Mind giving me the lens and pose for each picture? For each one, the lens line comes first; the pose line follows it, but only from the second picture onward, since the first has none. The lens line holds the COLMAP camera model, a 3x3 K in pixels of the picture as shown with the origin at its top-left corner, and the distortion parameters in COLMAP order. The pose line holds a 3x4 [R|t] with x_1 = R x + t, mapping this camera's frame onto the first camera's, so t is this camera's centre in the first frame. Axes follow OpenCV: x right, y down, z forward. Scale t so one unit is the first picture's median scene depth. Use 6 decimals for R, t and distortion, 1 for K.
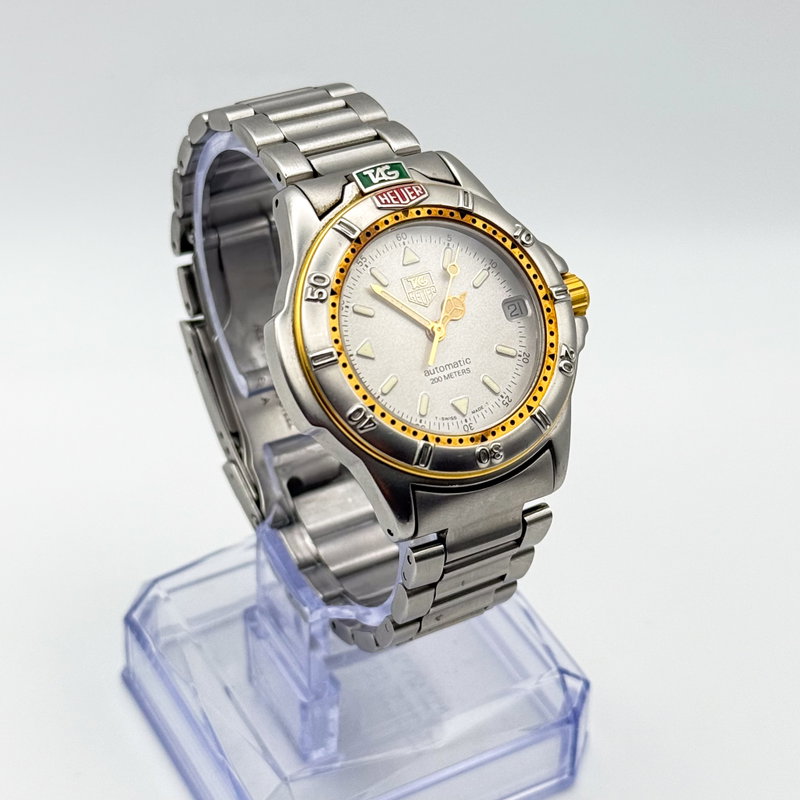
lens RADIAL K [[2065.9, 0, 401.0], [0, 2065.9, 406.3], [0, 0, 1]] dist [0.137315, 0.000000]
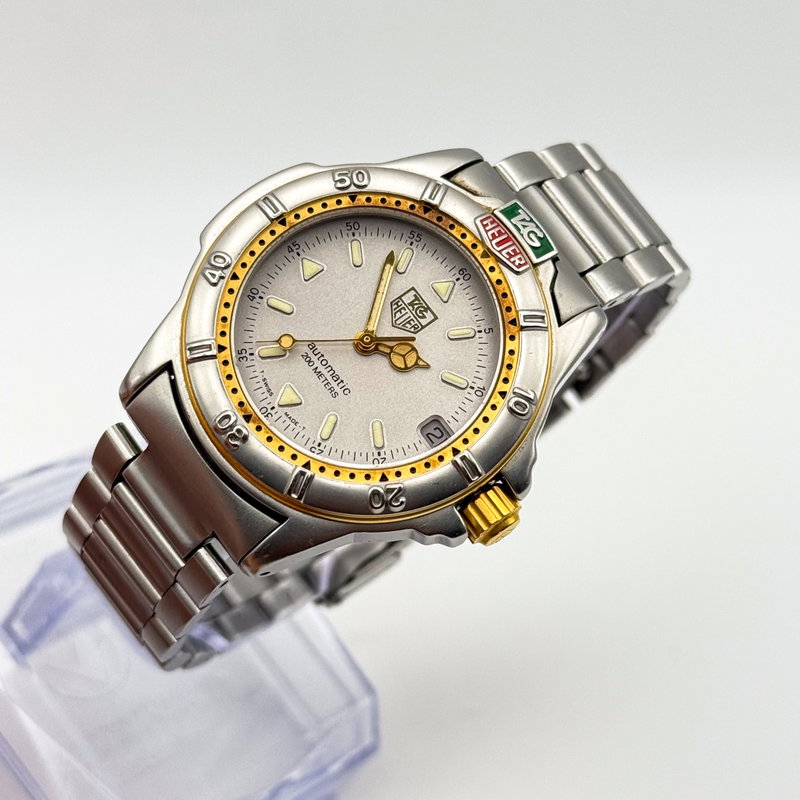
lens RADIAL K [[2065.9, 0, 400.4], [0, 2065.9, 397.0], [0, 0, 1]] dist [0.137315, 0.000000]
pose [[0.272979, 0.764710, -0.583697, 0.517535], [-0.917784, 0.388884, 0.080260, -0.106404], [0.288366, 0.513798, 0.807995, 0.350645]]
